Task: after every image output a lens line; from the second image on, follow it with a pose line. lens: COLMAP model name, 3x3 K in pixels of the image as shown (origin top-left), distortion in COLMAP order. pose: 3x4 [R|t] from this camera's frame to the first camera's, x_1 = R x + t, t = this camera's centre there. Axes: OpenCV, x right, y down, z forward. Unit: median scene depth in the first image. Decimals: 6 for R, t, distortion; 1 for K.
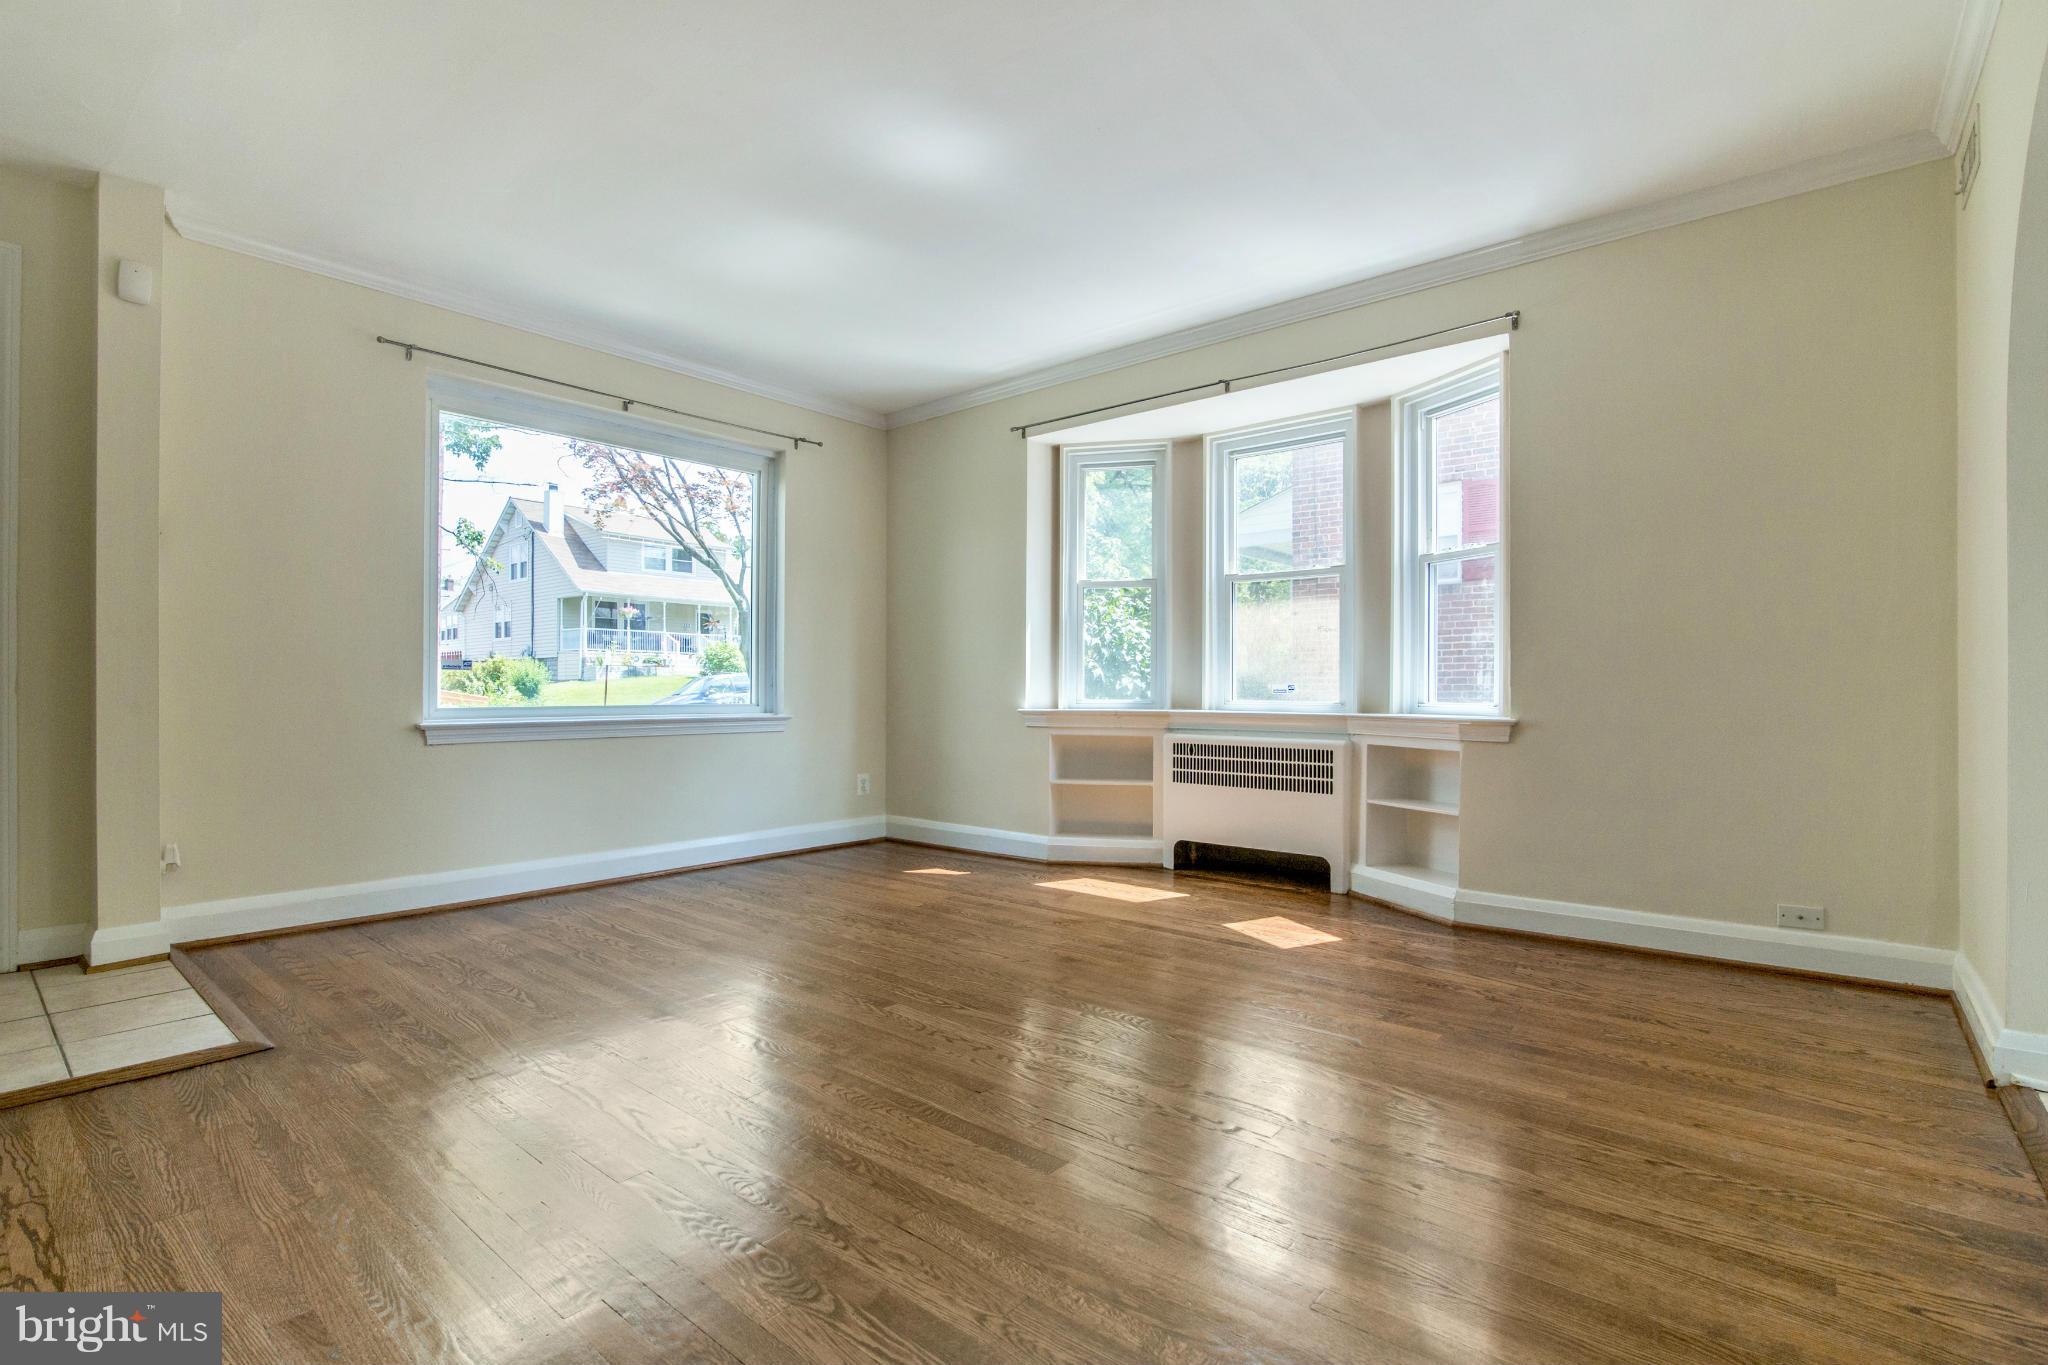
lens RADIAL K [[950.8, 0, 1043.9], [0, 950.8, 672.7], [0, 0, 1]] dist [-0.014517, 0.003335]
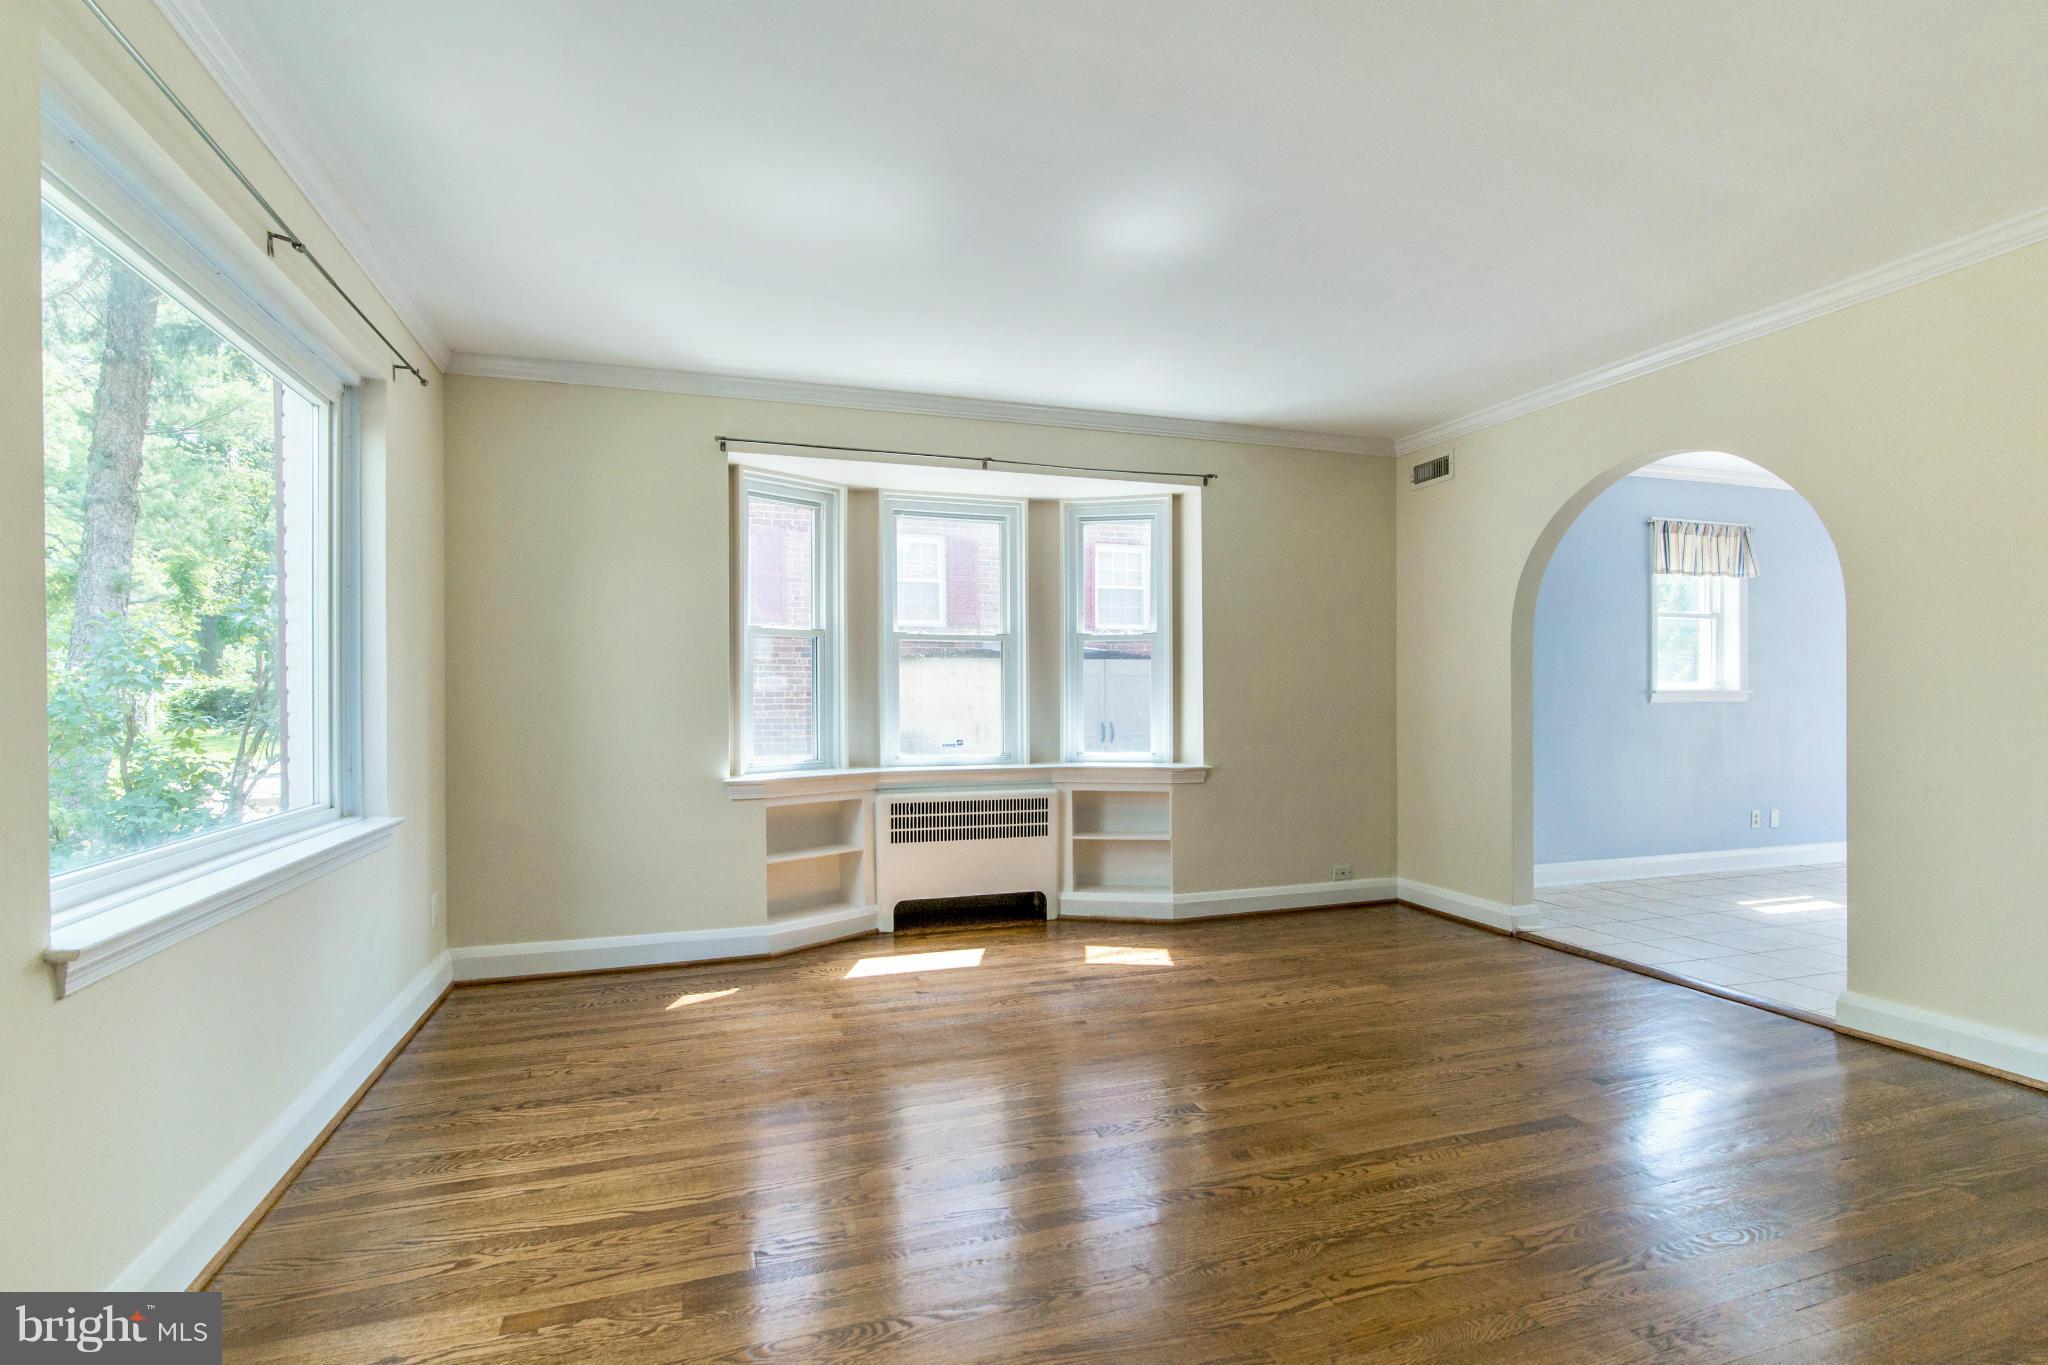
lens RADIAL K [[950.8, 0, 1017.3], [0, 950.8, 692.9], [0, 0, 1]] dist [-0.014517, 0.003335]
pose [[0.526311, 0.002383, 0.850289, -0.682825], [-0.011111, 0.999930, 0.004076, -0.049944], [-0.850219, -0.011593, 0.526301, 0.403510]]
